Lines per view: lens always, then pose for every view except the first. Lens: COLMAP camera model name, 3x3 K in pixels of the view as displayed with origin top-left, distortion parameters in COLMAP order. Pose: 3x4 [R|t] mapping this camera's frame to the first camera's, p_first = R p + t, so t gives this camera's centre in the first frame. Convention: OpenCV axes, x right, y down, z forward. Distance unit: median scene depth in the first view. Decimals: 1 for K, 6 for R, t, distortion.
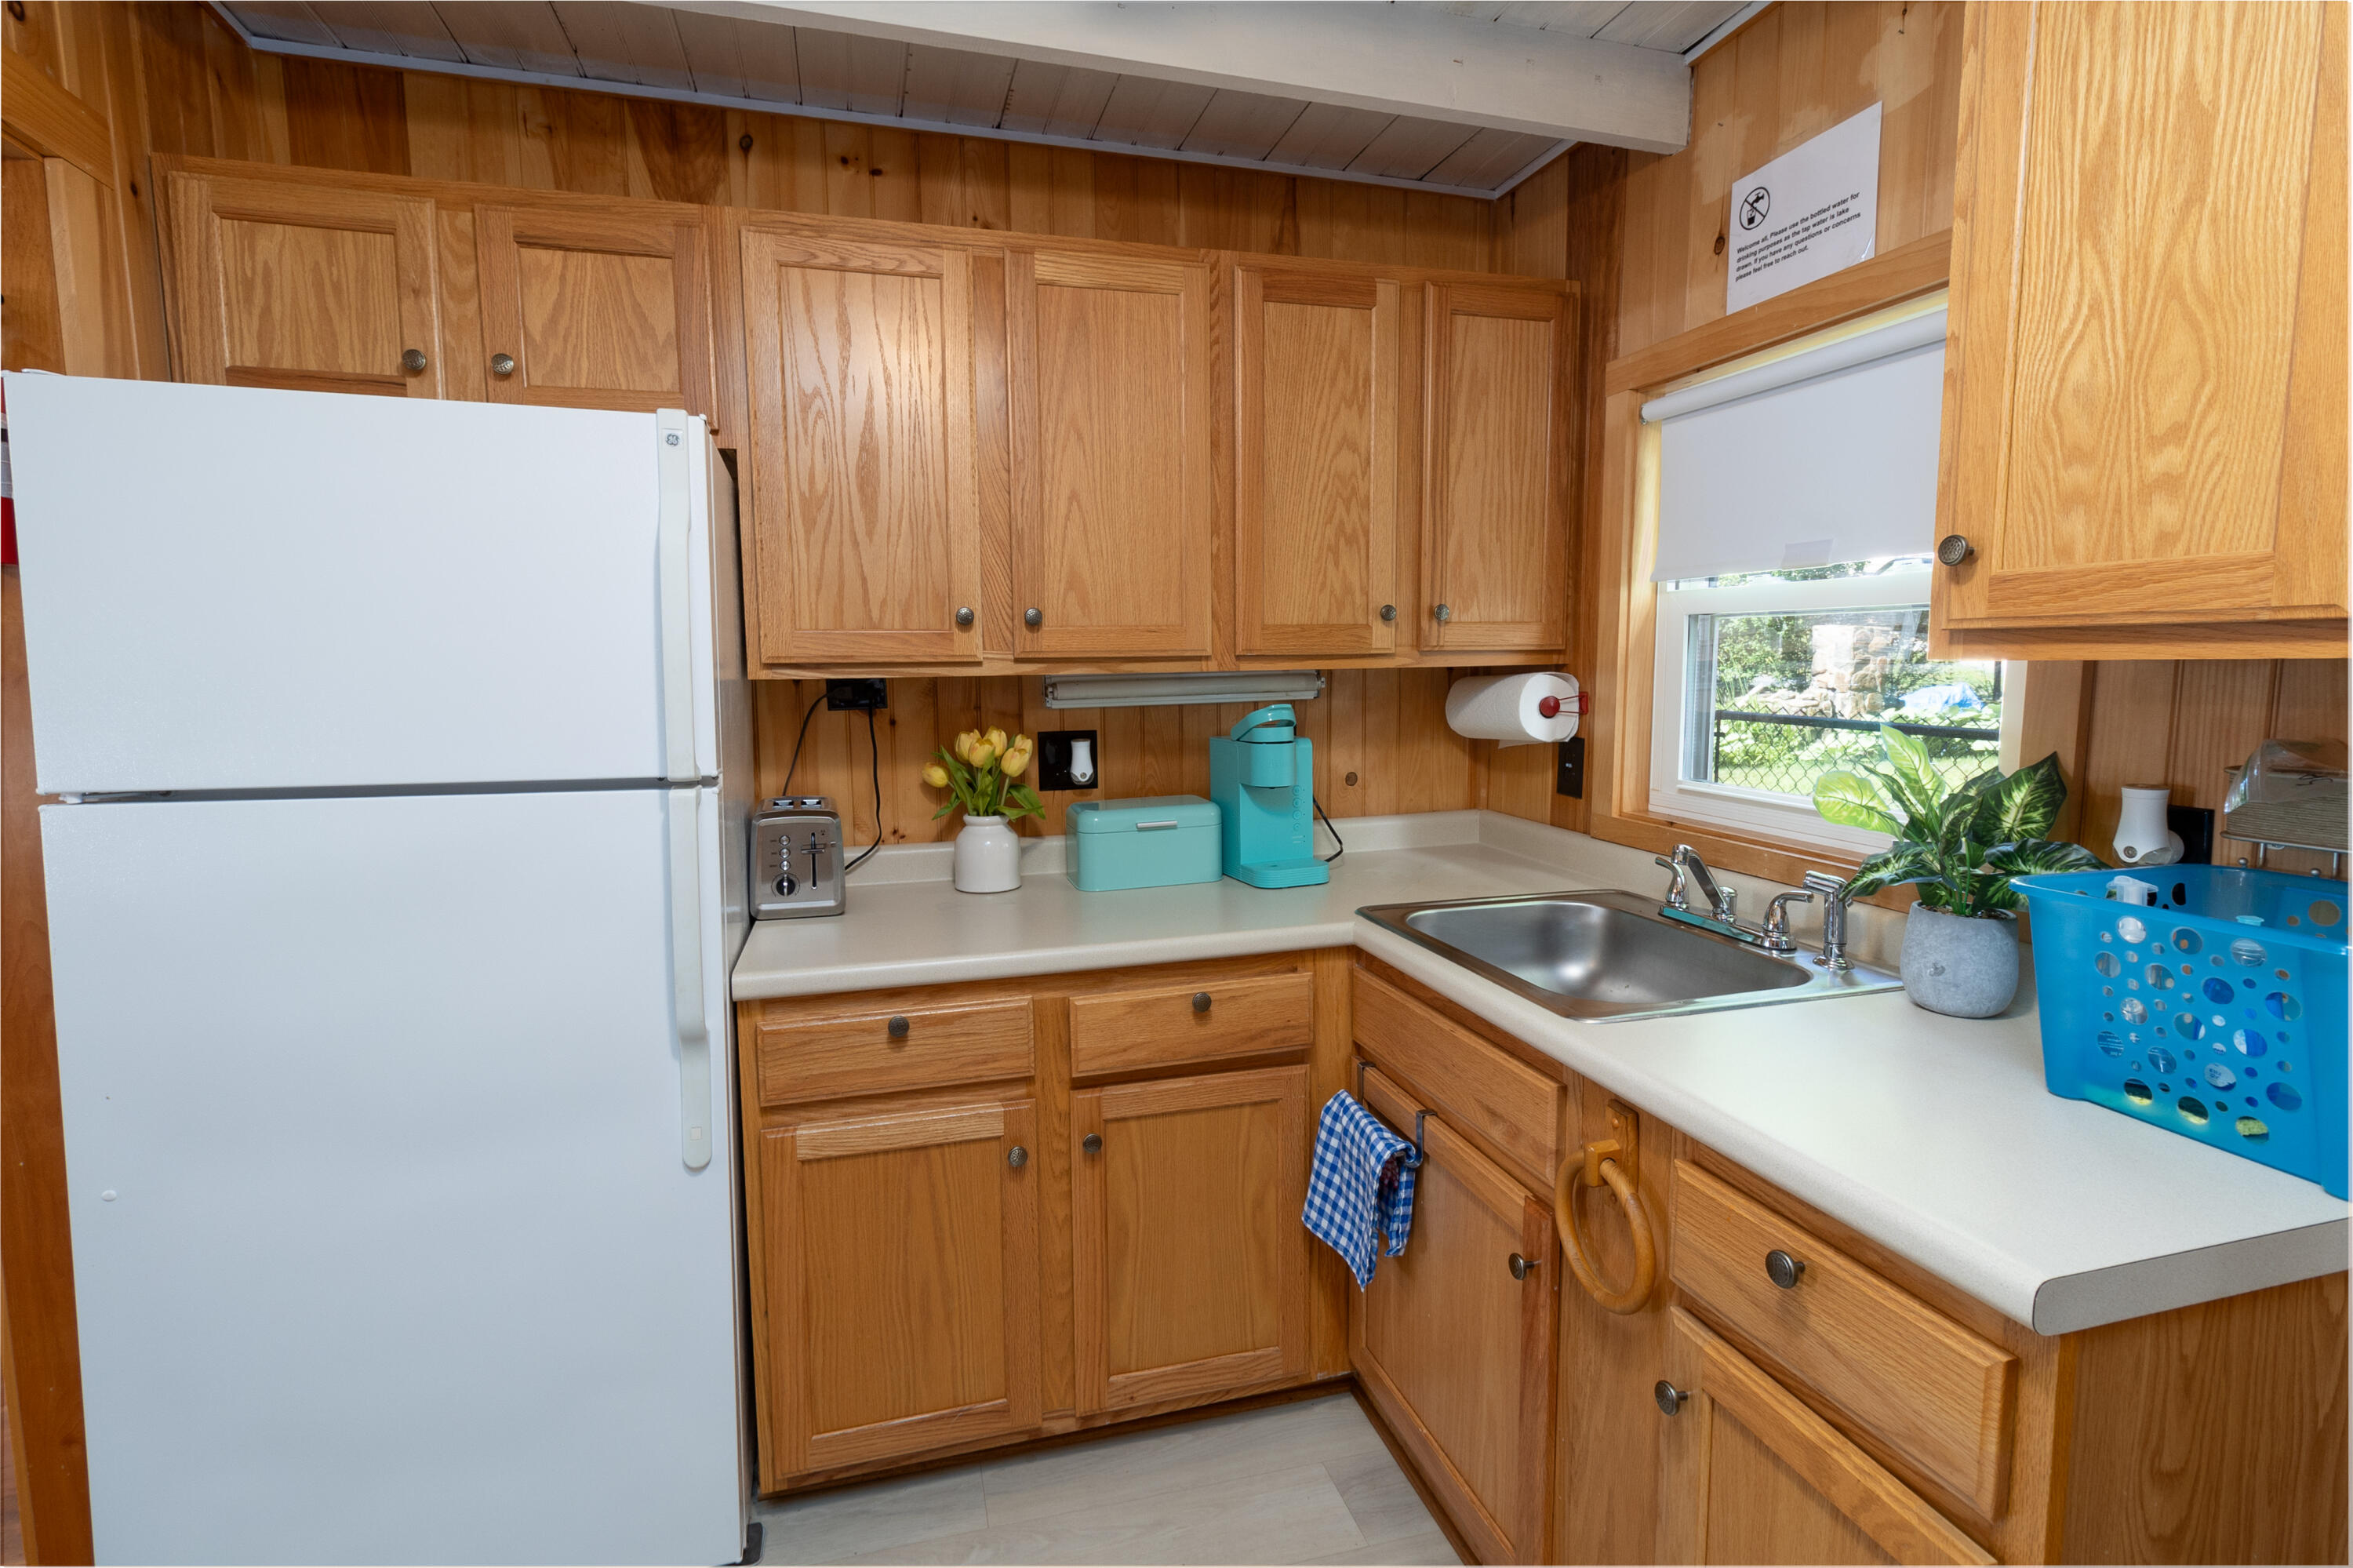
lens RADIAL K [[1072.5, 0, 1174.8], [0, 1072.5, 771.4], [0, 0, 1]] dist [0.000856, 0.000185]
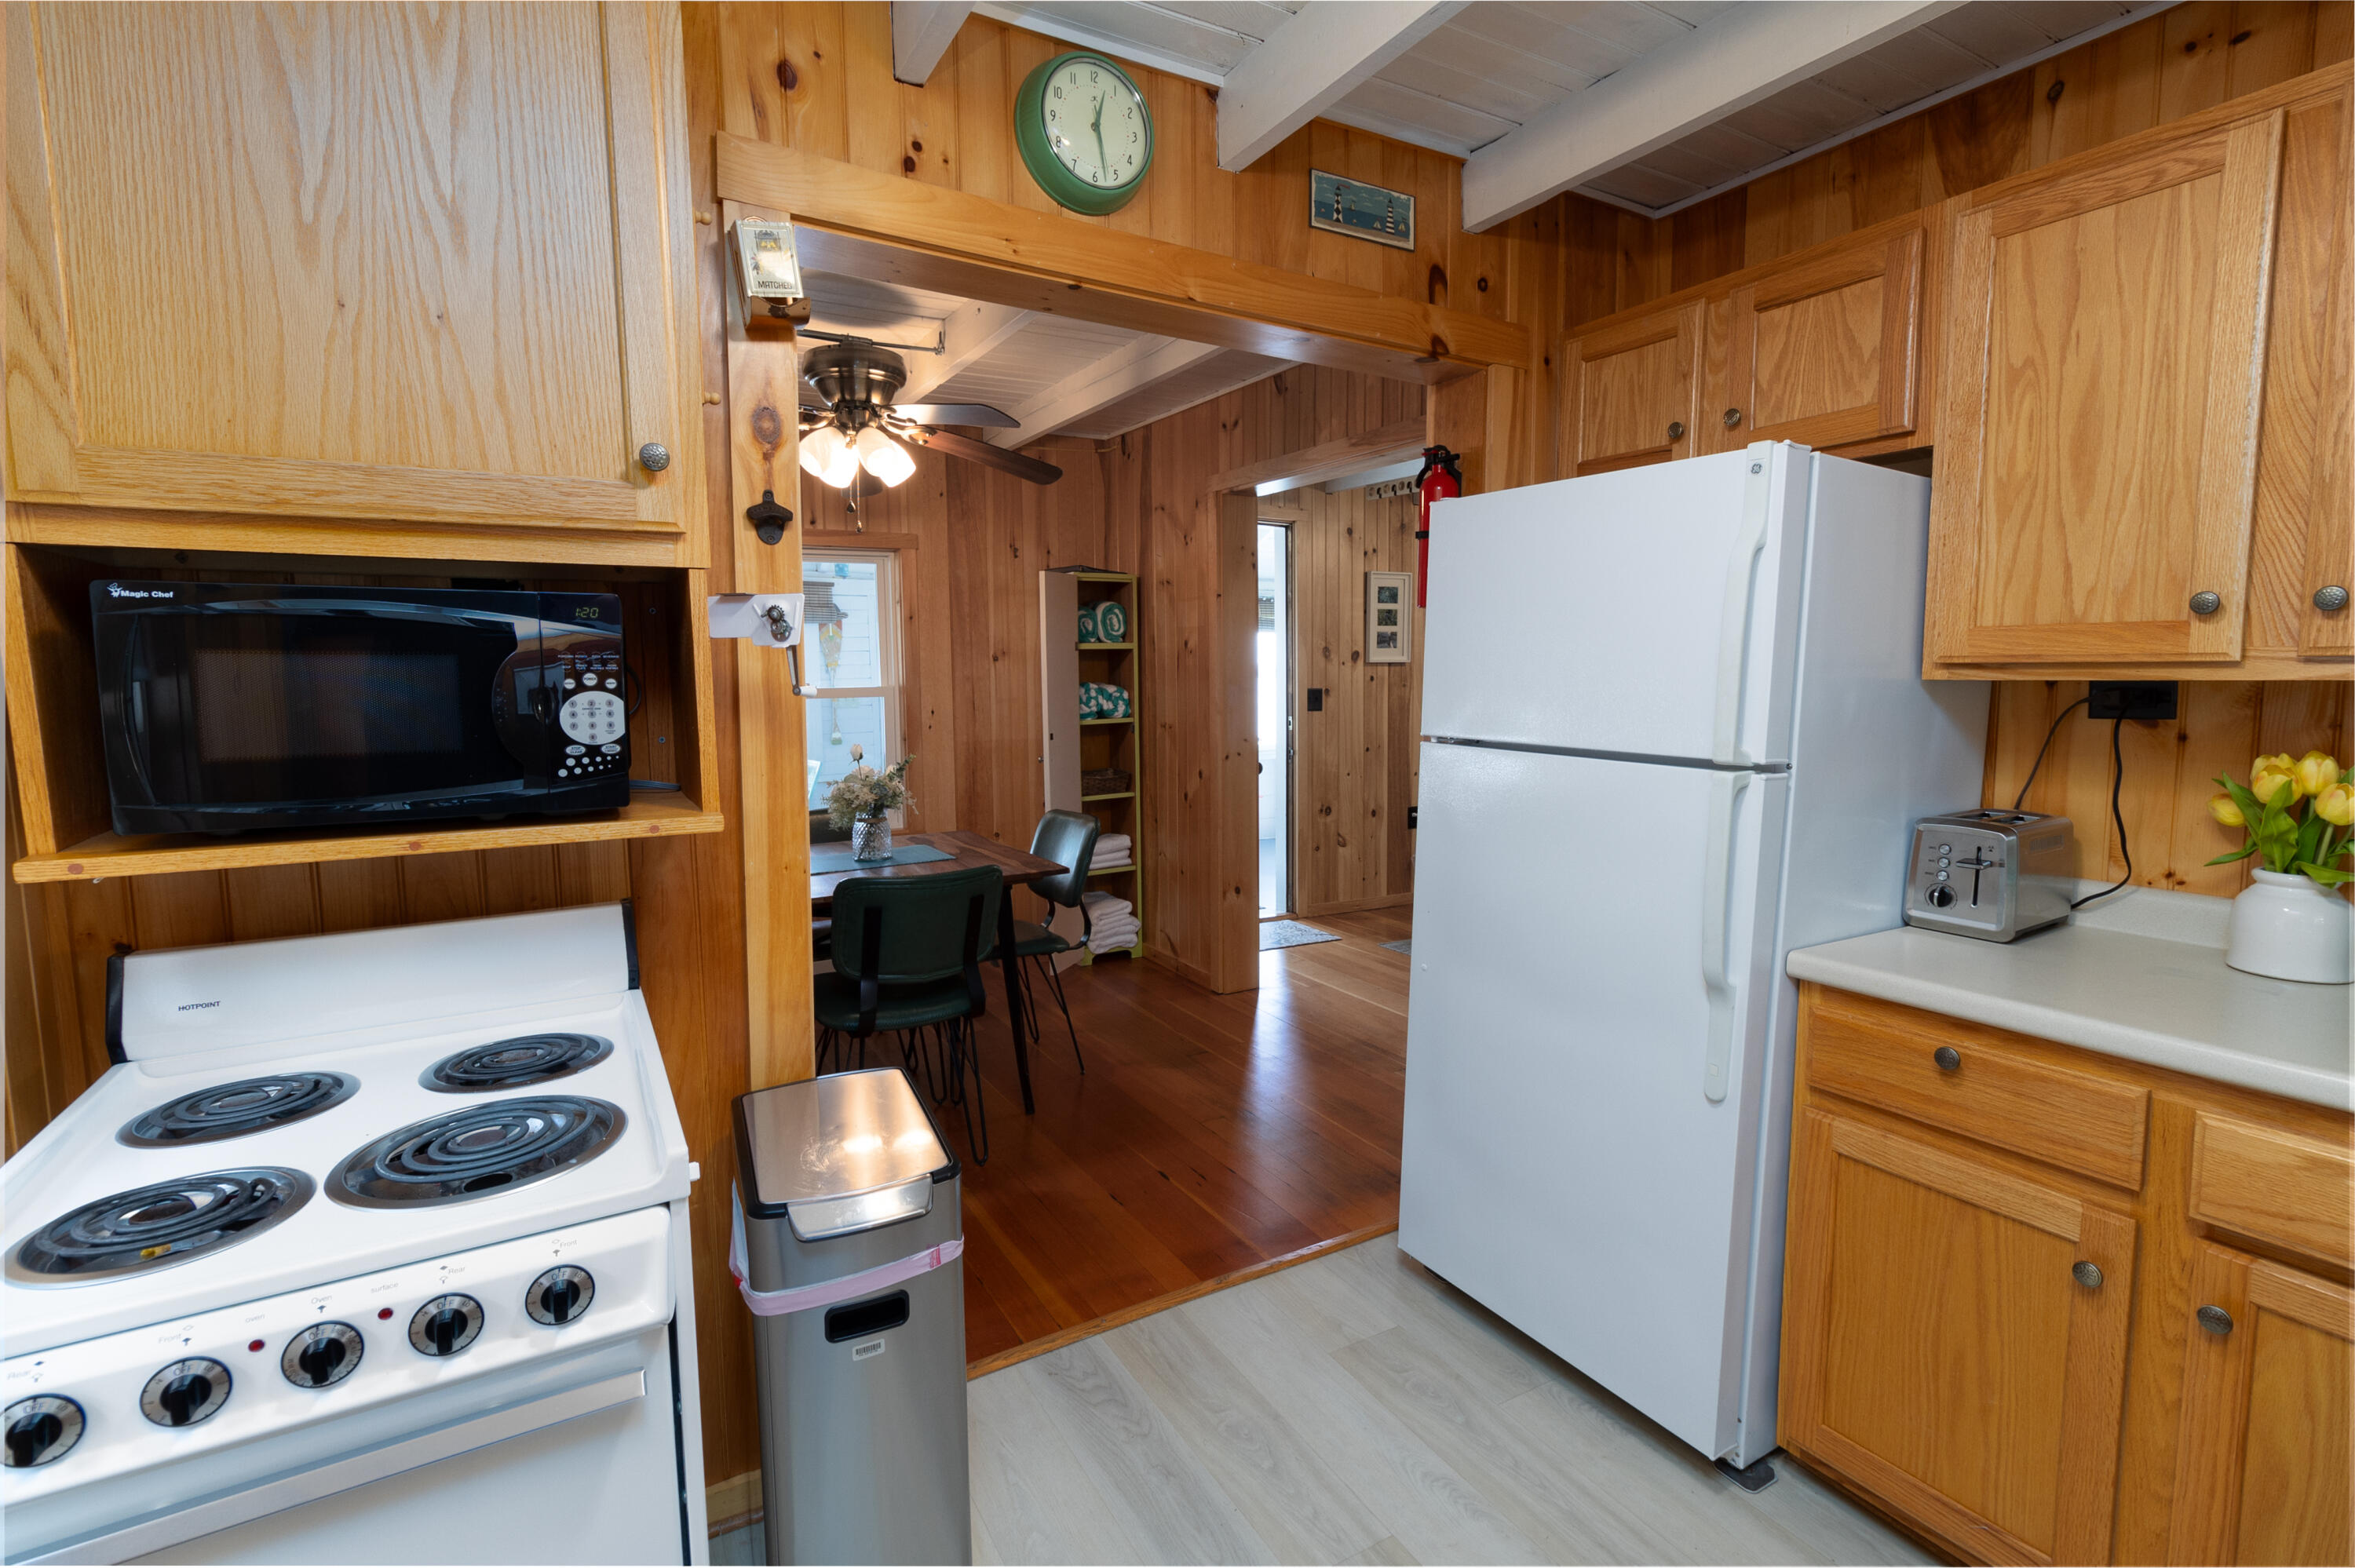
lens RADIAL K [[1055.2, 0, 1177.5], [0, 1055.2, 784.0], [0, 0, 1]] dist [0.000116, -0.000470]
pose [[0.255971, 0.110513, -0.960347, 0.389636], [-0.096765, 0.991383, 0.088293, -0.010837], [0.961829, 0.070327, 0.264460, 0.101280]]
